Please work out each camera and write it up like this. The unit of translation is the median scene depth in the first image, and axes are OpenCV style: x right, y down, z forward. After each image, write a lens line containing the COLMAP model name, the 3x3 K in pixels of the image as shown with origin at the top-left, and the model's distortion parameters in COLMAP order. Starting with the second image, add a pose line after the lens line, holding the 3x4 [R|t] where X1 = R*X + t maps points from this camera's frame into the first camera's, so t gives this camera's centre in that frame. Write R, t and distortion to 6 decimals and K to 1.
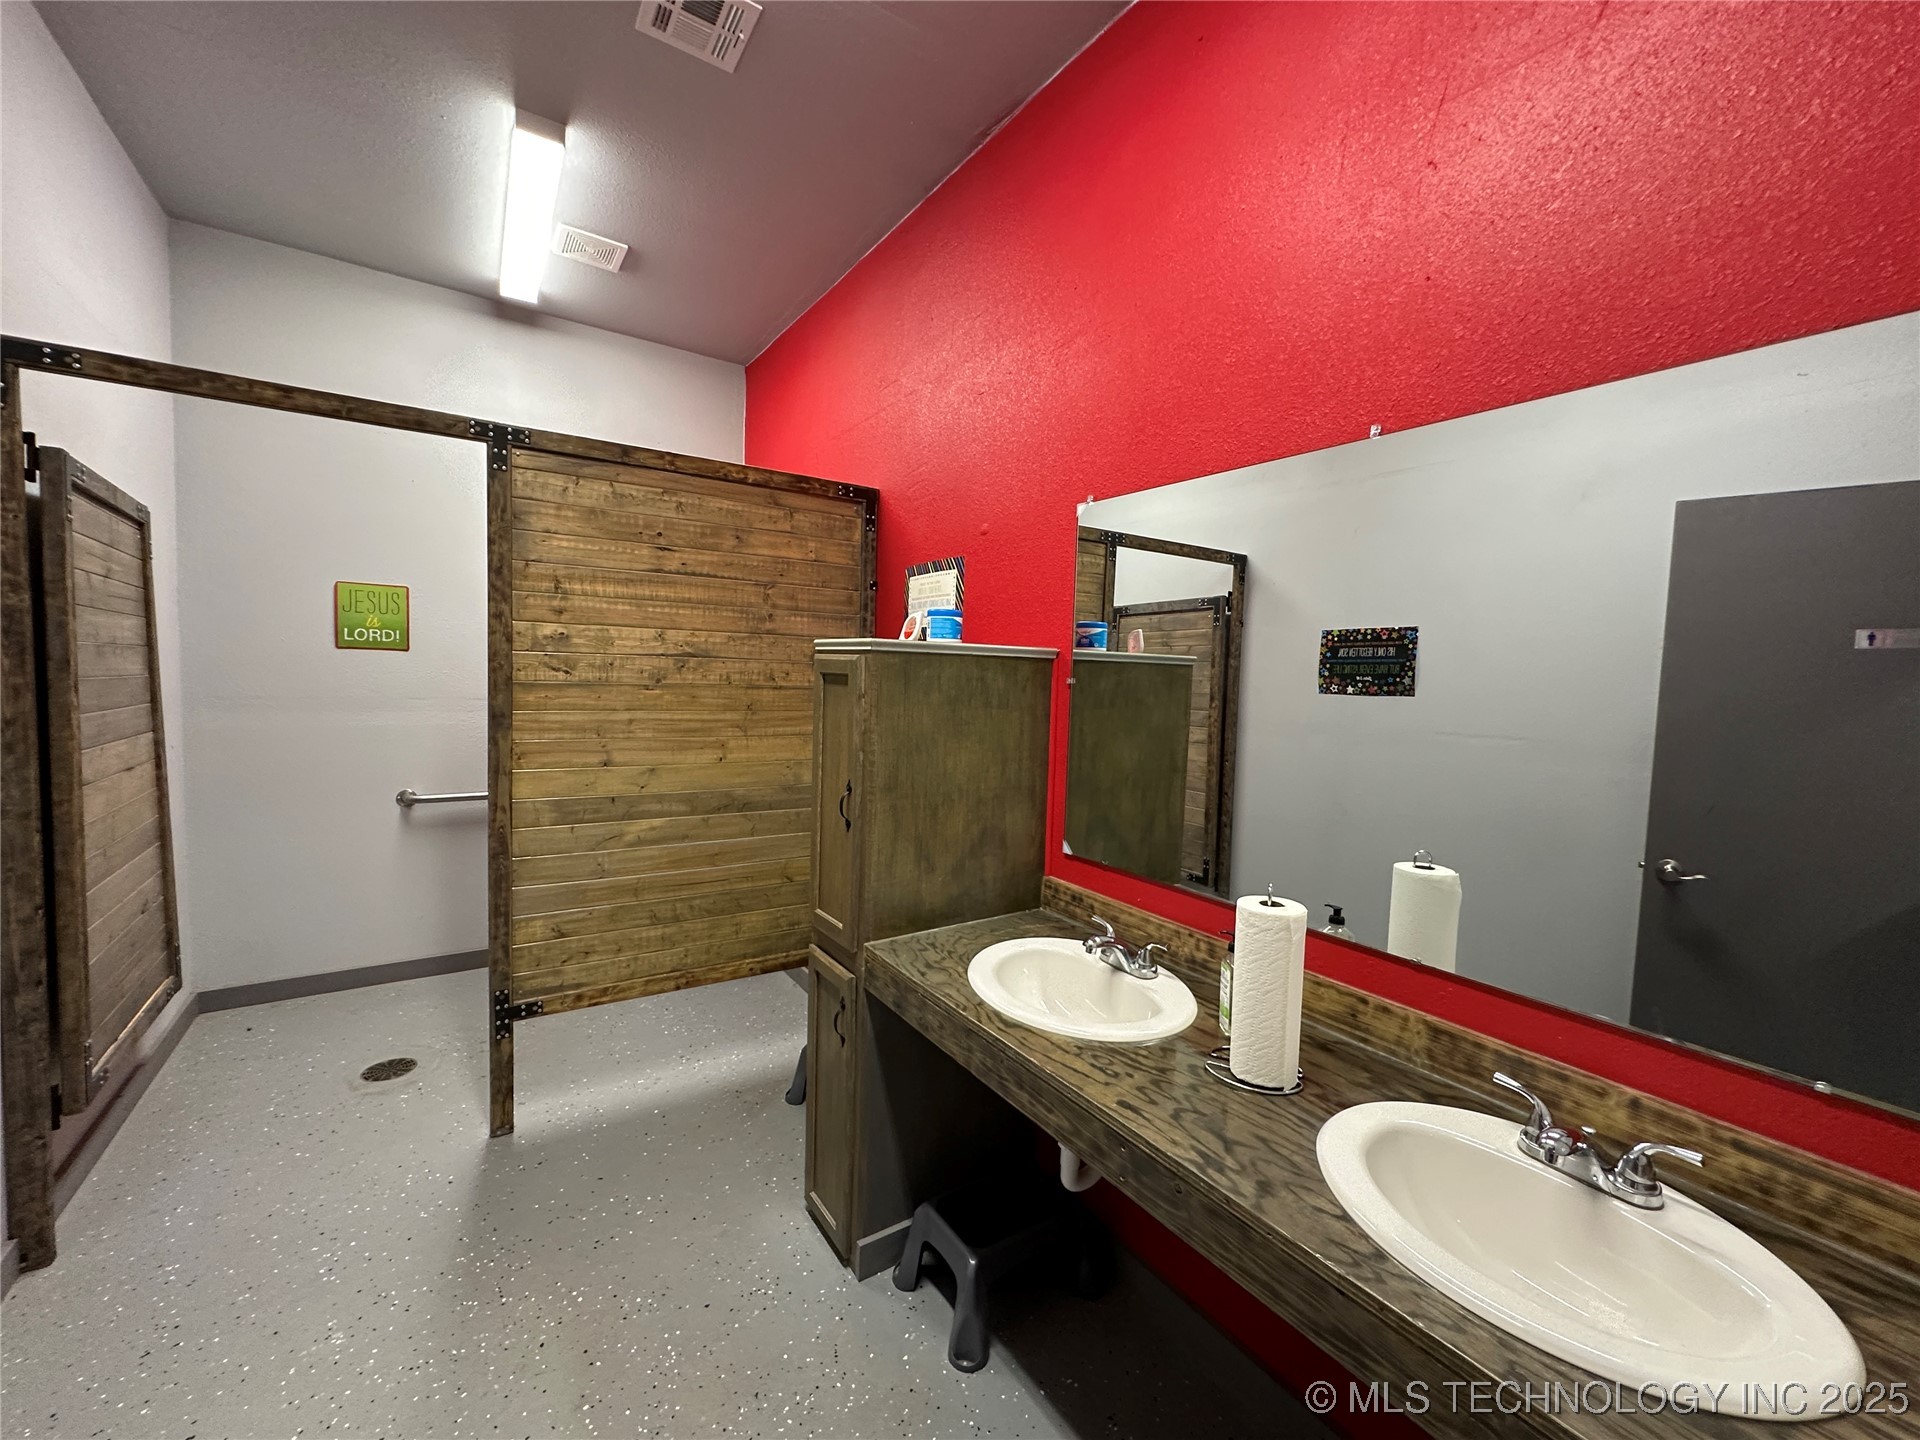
lens RADIAL K [[757.5, 0, 970.9], [0, 757.5, 725.7], [0, 0, 1]] dist [0.003694, 0.000417]
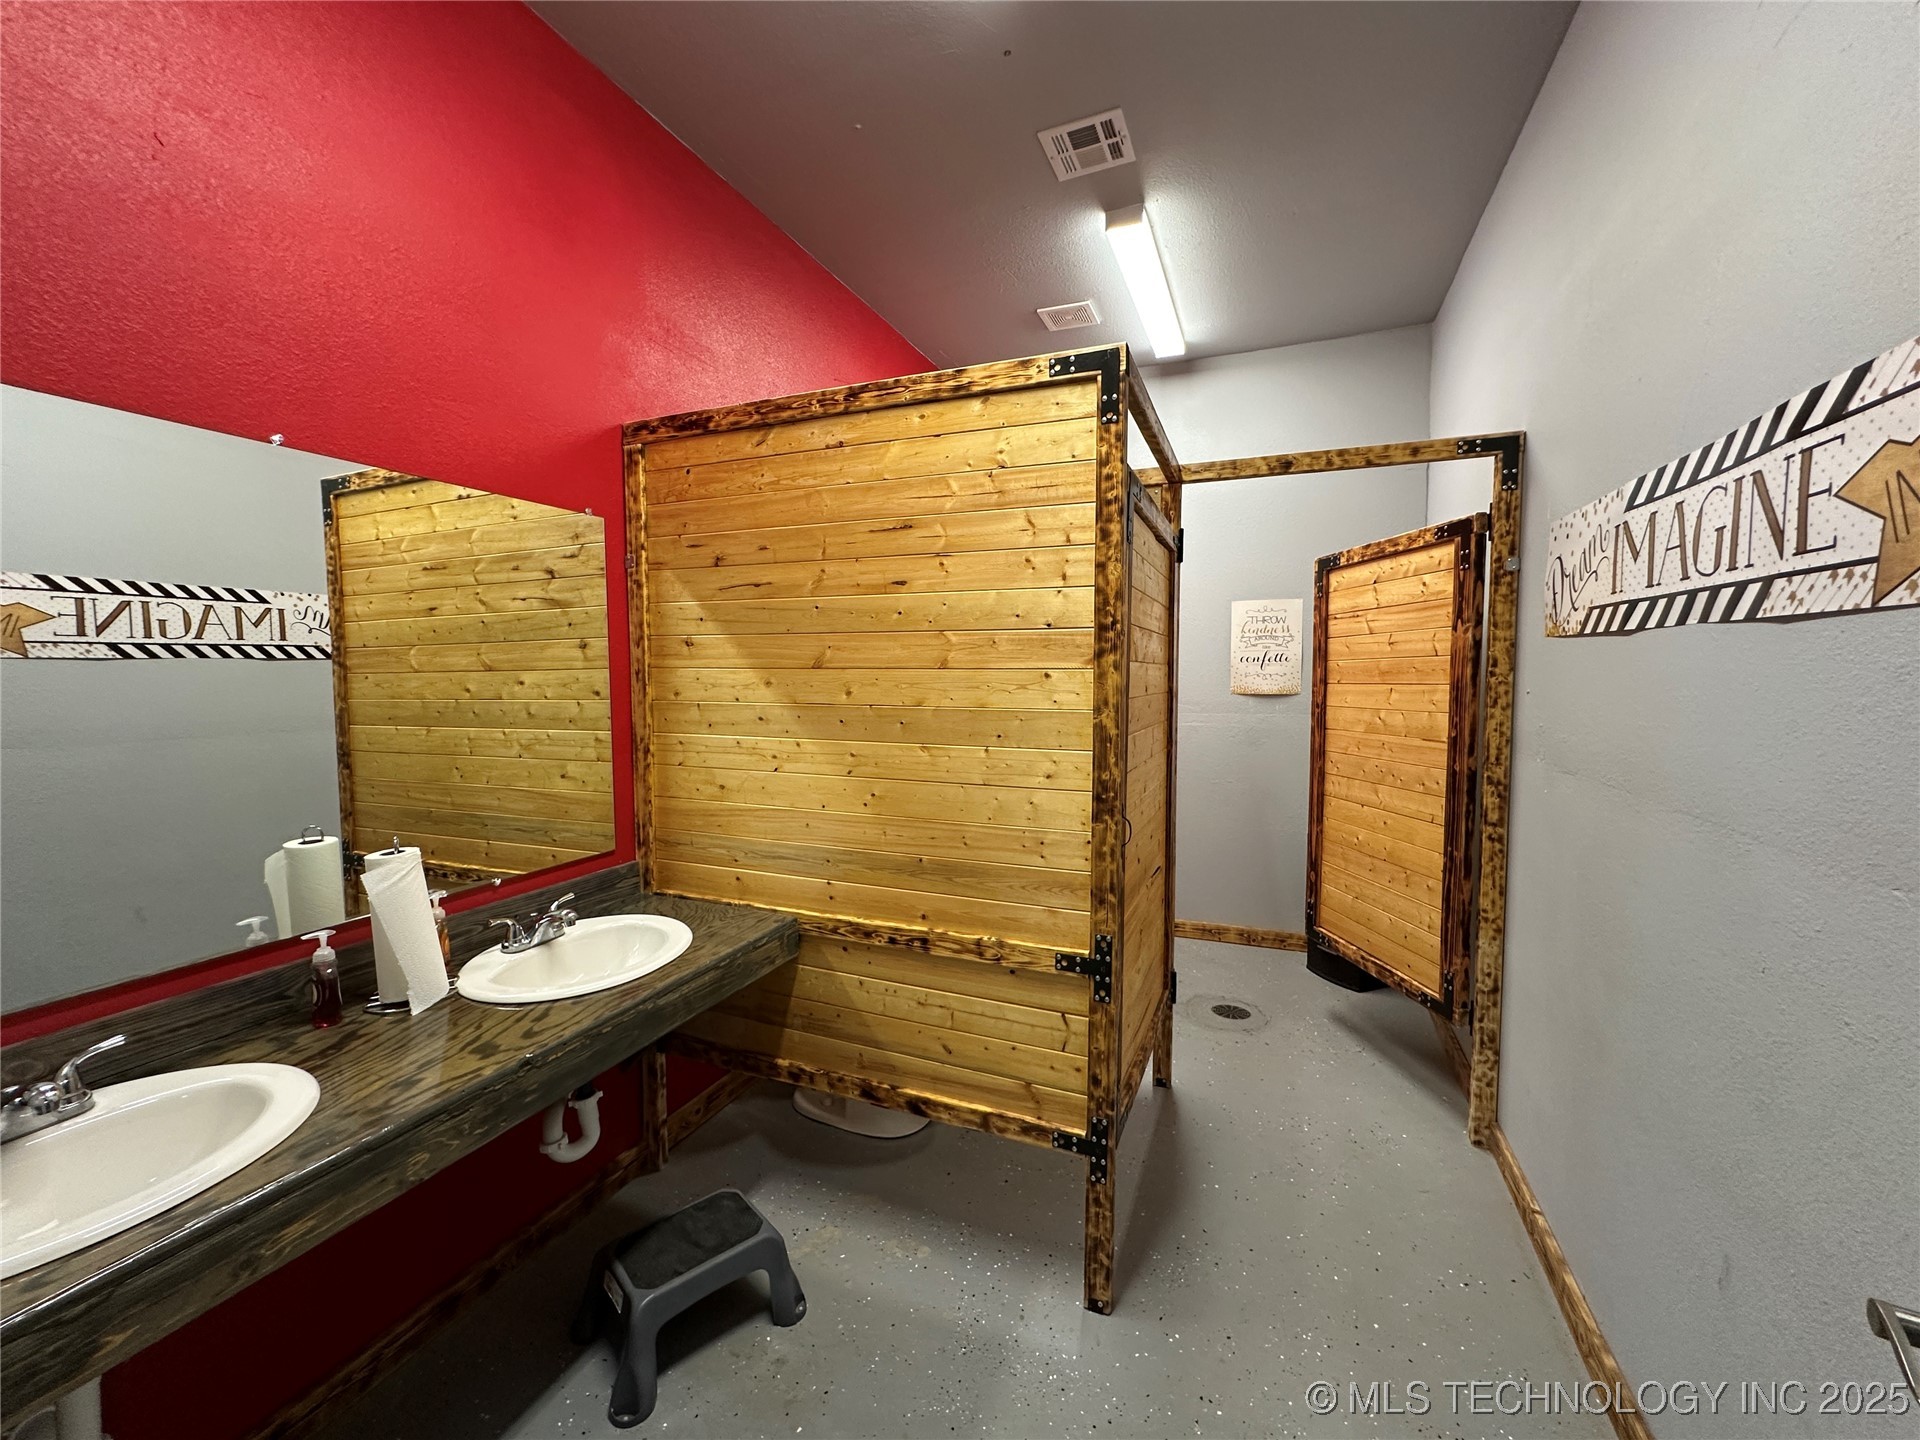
lens RADIAL K [[757.5, 0, 963.3], [0, 757.5, 716.6], [0, 0, 1]] dist [0.003694, 0.000417]
pose [[0.533888, 0.015406, -0.845415, 0.310463], [-0.033226, 0.999444, -0.002769, -0.003316], [0.844902, 0.029568, 0.534103, 0.192527]]
